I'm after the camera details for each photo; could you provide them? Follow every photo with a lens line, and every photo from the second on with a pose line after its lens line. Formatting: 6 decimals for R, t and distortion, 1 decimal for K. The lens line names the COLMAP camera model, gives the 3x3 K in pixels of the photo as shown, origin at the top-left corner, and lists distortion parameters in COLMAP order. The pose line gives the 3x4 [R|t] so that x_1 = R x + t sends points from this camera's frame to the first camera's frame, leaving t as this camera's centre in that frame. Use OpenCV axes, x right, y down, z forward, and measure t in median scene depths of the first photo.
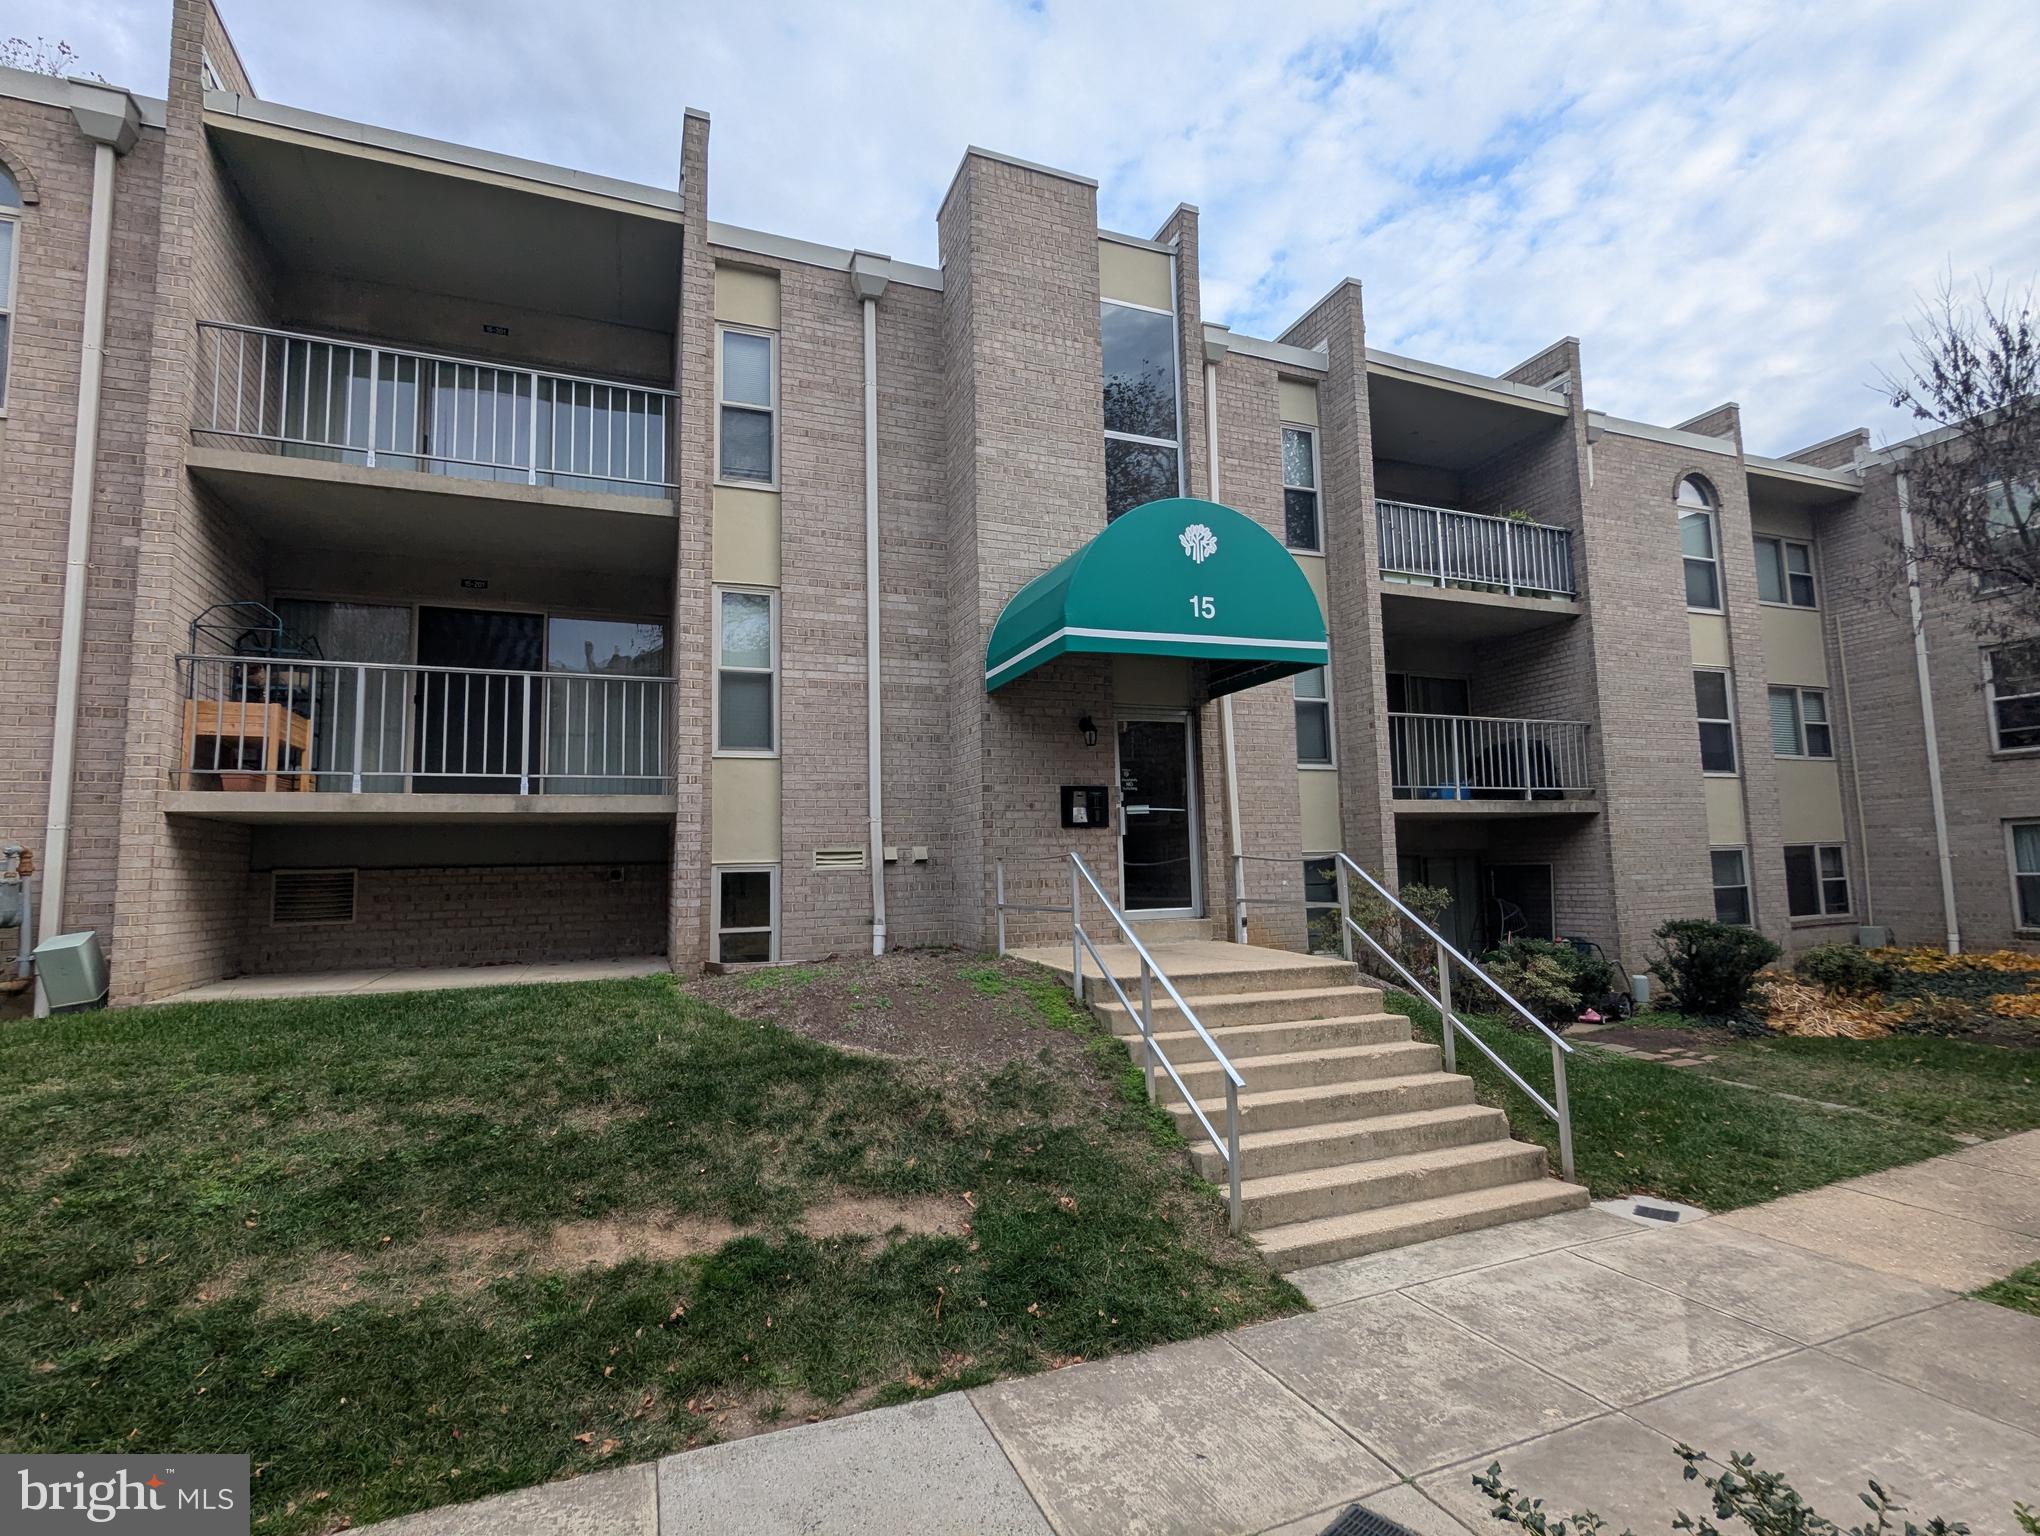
lens RADIAL K [[961.4, 0, 1019.4], [0, 961.4, 774.4], [0, 0, 1]] dist [-0.002511, 0.002487]
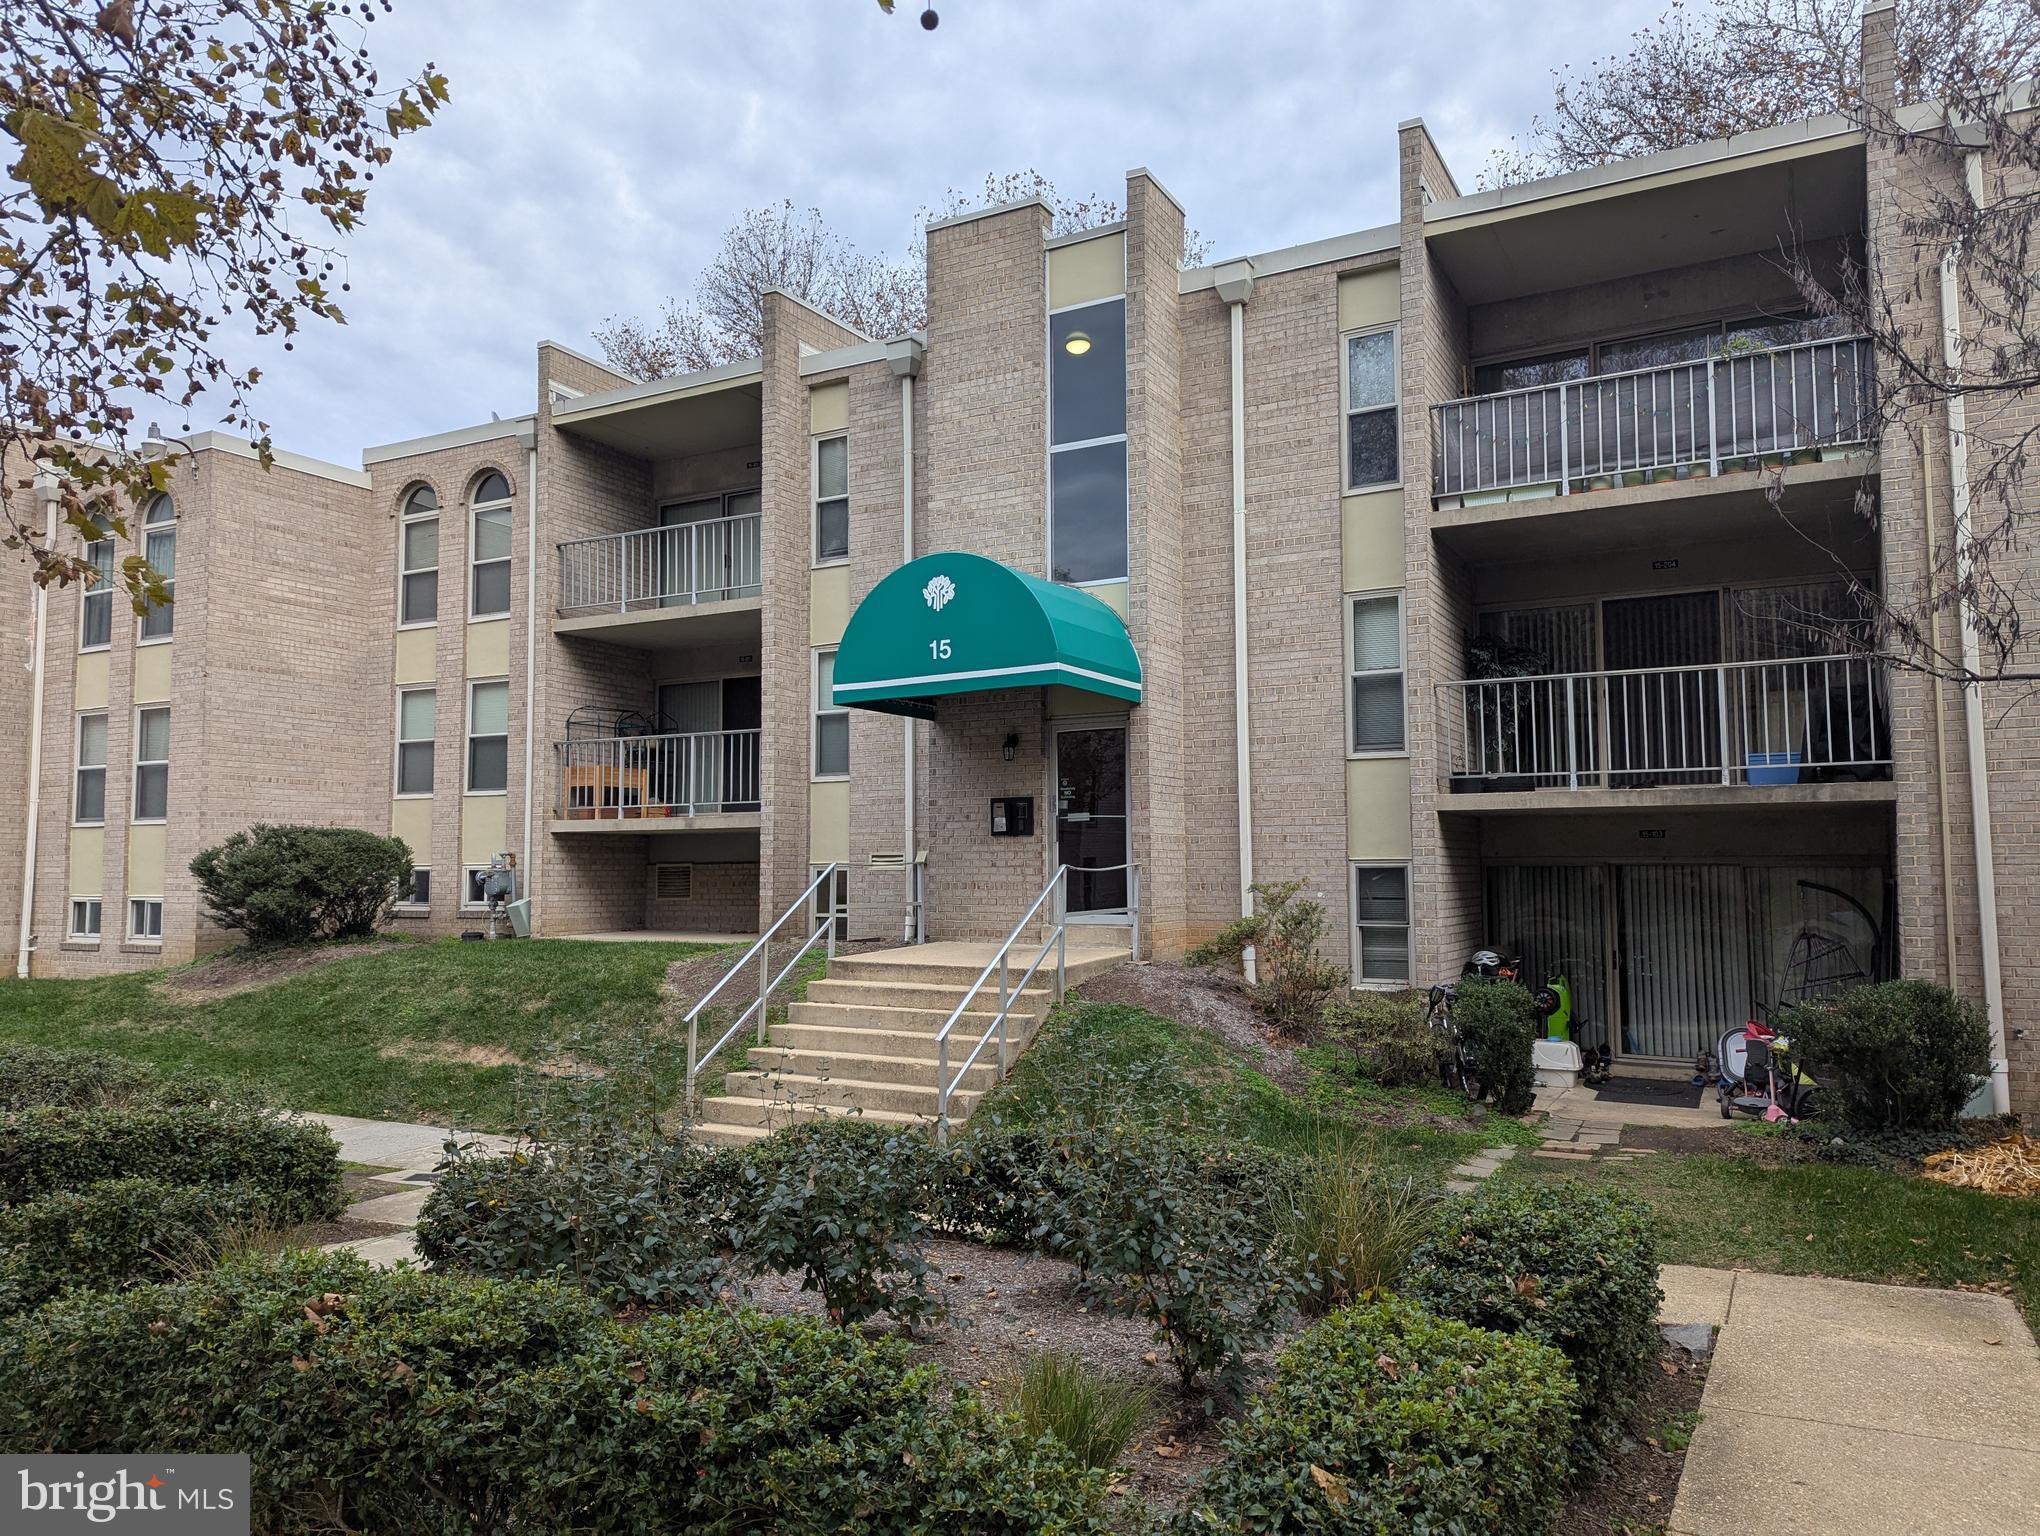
lens RADIAL K [[1433.1, 0, 1031.5], [0, 1433.1, 763.8], [0, 0, 1]] dist [0.062816, -0.008139]
pose [[0.637449, -0.036412, -0.769632, 1.346541], [0.067133, 0.997709, 0.008400, -0.038701], [0.767562, -0.057023, 0.638433, -0.012628]]
